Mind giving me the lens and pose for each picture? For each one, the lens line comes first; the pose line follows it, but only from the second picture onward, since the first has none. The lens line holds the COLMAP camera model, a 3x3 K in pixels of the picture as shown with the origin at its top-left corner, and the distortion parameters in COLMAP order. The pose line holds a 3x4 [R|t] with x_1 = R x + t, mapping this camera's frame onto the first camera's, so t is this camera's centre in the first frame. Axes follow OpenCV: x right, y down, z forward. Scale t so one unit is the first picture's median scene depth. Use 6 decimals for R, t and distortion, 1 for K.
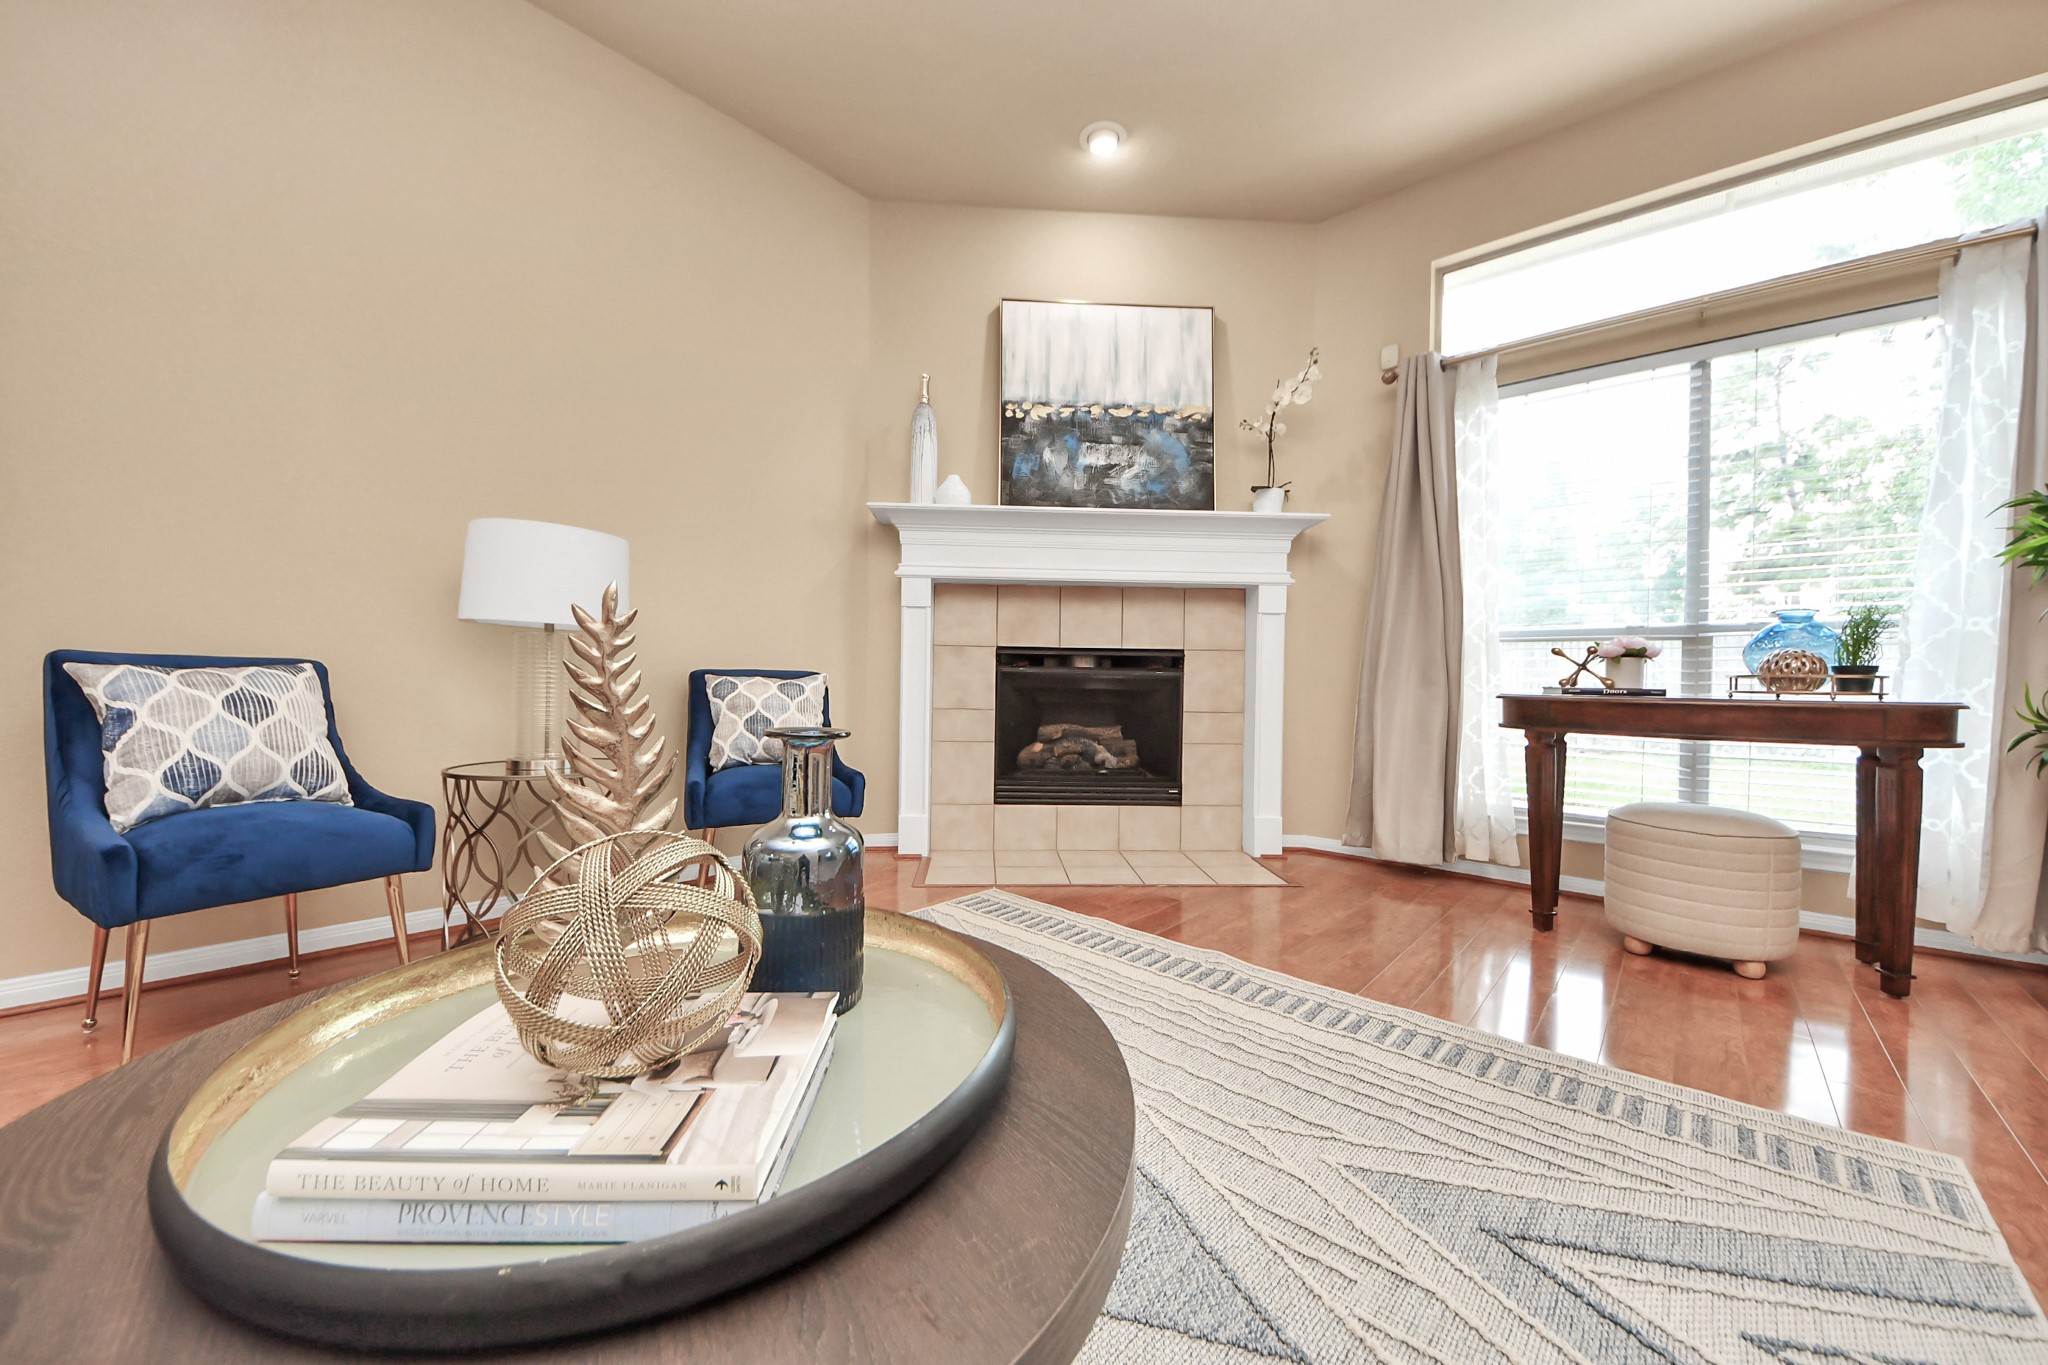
lens RADIAL K [[756.2, 0, 1020.0], [0, 756.2, 688.6], [0, 0, 1]] dist [0.014849, -0.001731]
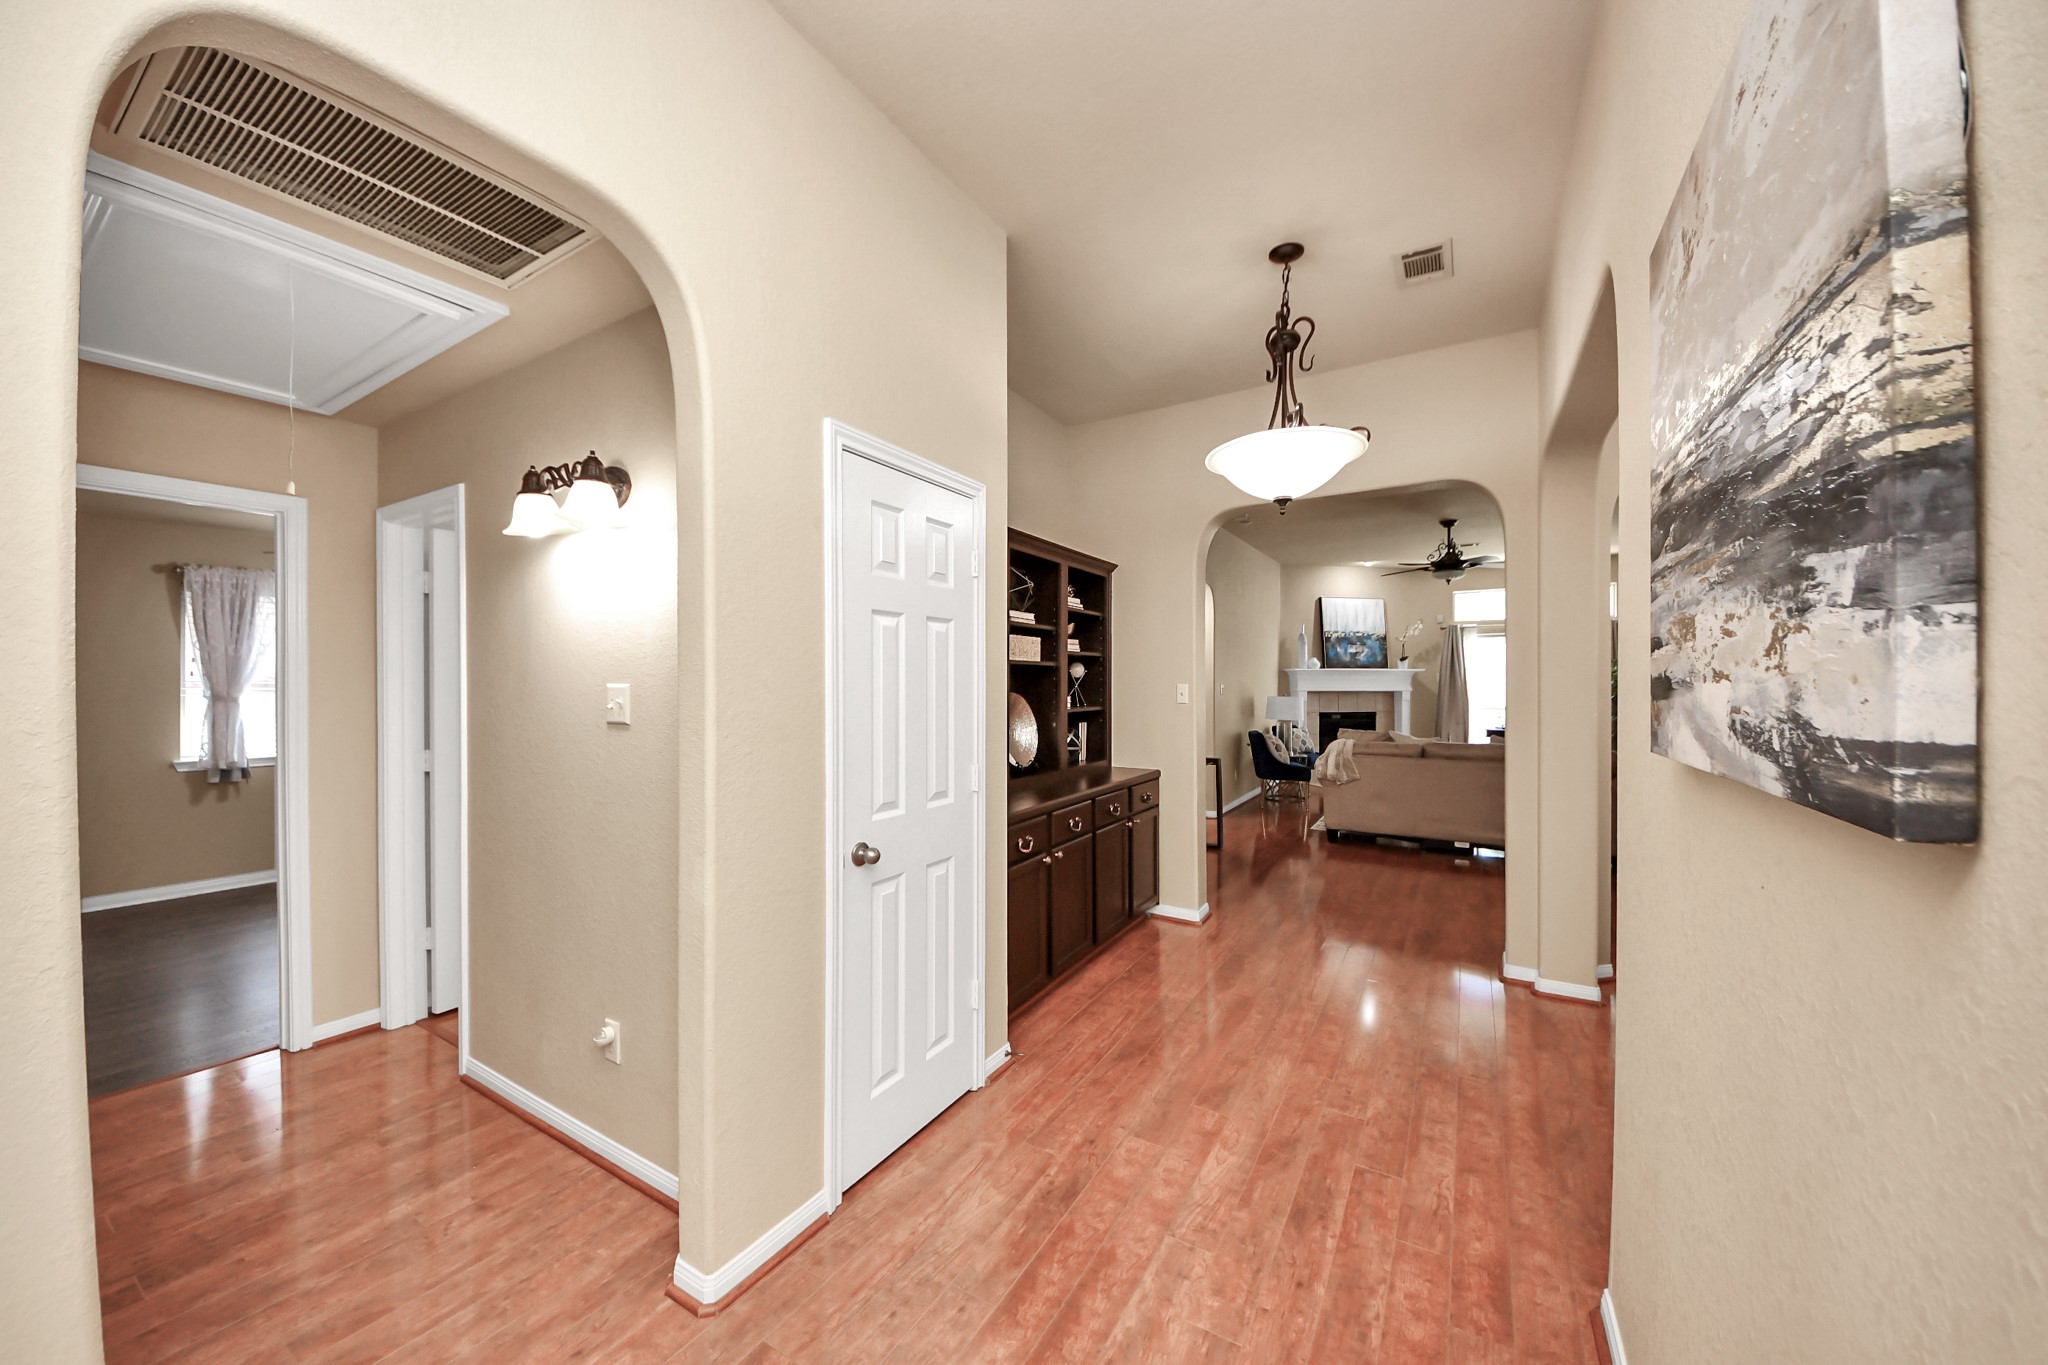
lens RADIAL K [[756.2, 0, 1024.3], [0, 756.2, 679.4], [0, 0, 1]] dist [0.014849, -0.001731]
pose [[0.980711, -0.008953, 0.195259, -1.752794], [0.011041, 0.999893, -0.009607, -0.172864], [-0.195152, 0.011578, 0.980705, -1.678416]]
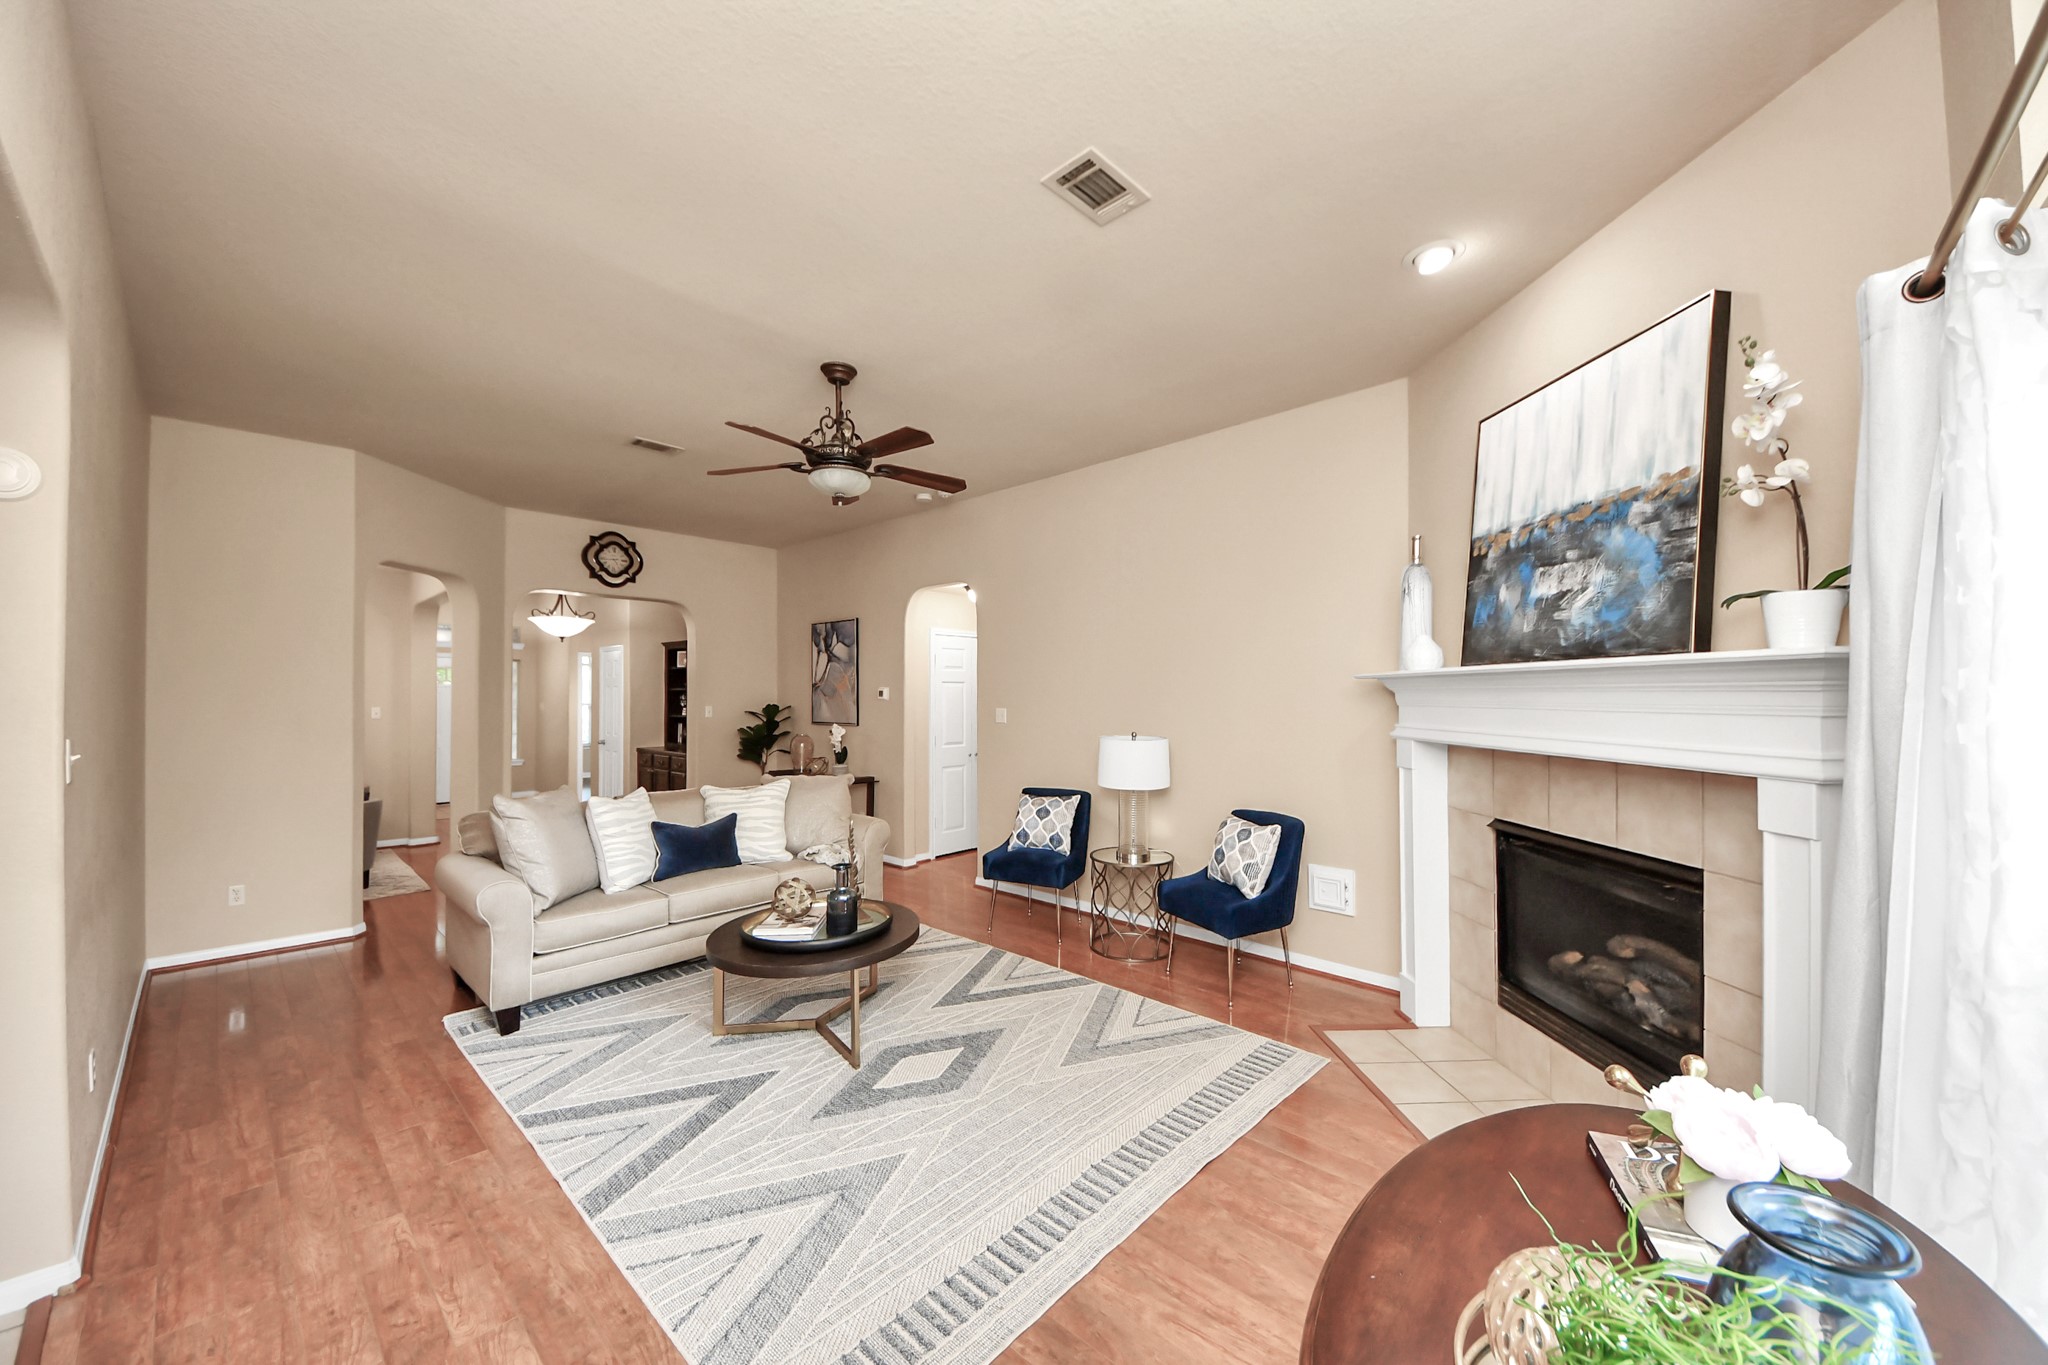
lens RADIAL K [[756.2, 0, 1020.2], [0, 756.2, 683.2], [0, 0, 1]] dist [0.014849, -0.001731]
pose [[-0.021529, -0.029370, -0.999337, 0.859693], [-0.009564, 0.999529, -0.029169, -0.181518], [0.999722, 0.008930, -0.021800, 0.494342]]
